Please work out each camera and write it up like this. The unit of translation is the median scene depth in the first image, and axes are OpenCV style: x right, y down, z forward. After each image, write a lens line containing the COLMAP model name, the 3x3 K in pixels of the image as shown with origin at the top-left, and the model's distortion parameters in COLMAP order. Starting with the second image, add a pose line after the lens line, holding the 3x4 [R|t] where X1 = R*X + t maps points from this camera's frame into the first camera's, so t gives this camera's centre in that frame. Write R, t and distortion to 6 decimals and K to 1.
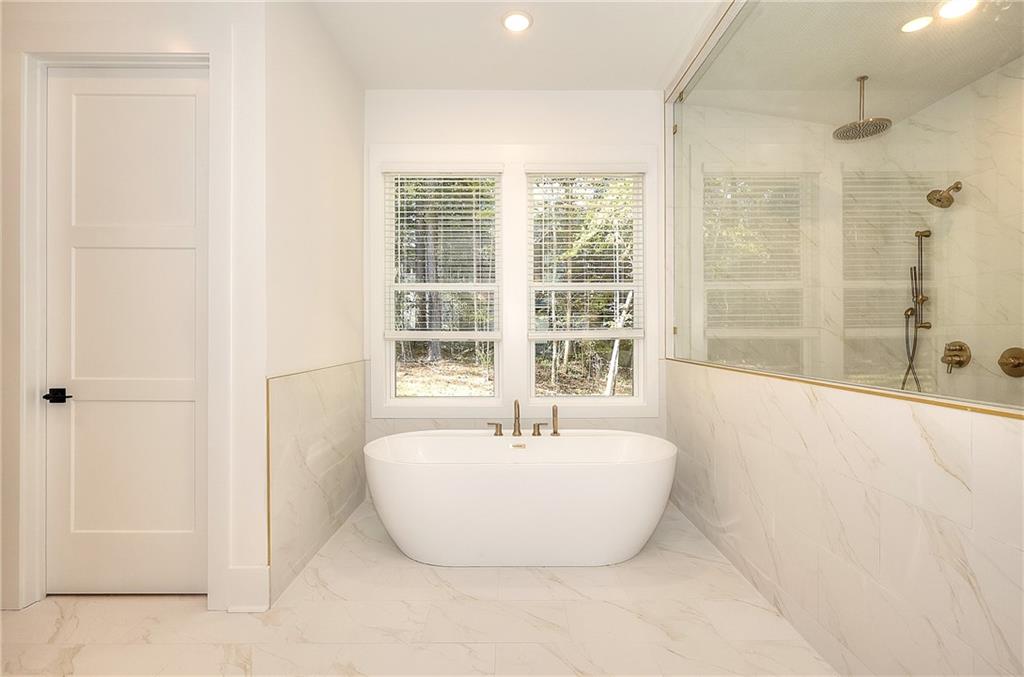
lens RADIAL K [[469.2, 0, 512.0], [0, 469.2, 338.5], [0, 0, 1]] dist [-0.007338, 0.005577]
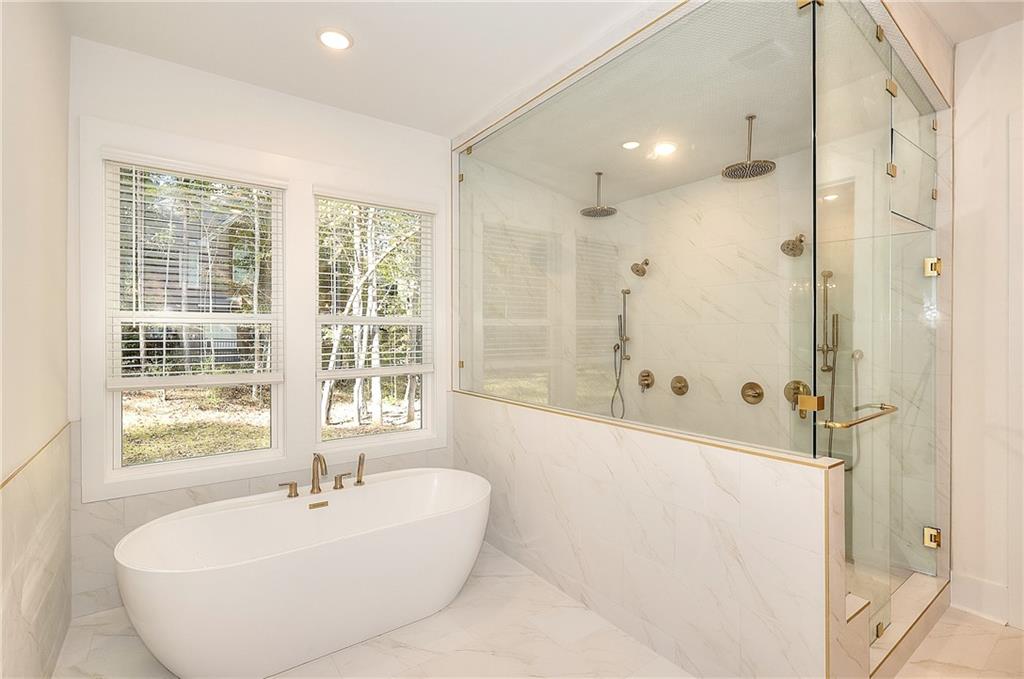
lens RADIAL K [[469.2, 0, 512.0], [0, 469.2, 339.5], [0, 0, 1]] dist [-0.007338, 0.005577]
pose [[0.817741, -0.003530, 0.575576, -0.195414], [0.005626, 0.999982, -0.001860, -0.079646], [-0.575559, 0.004759, 0.817746, 0.057729]]
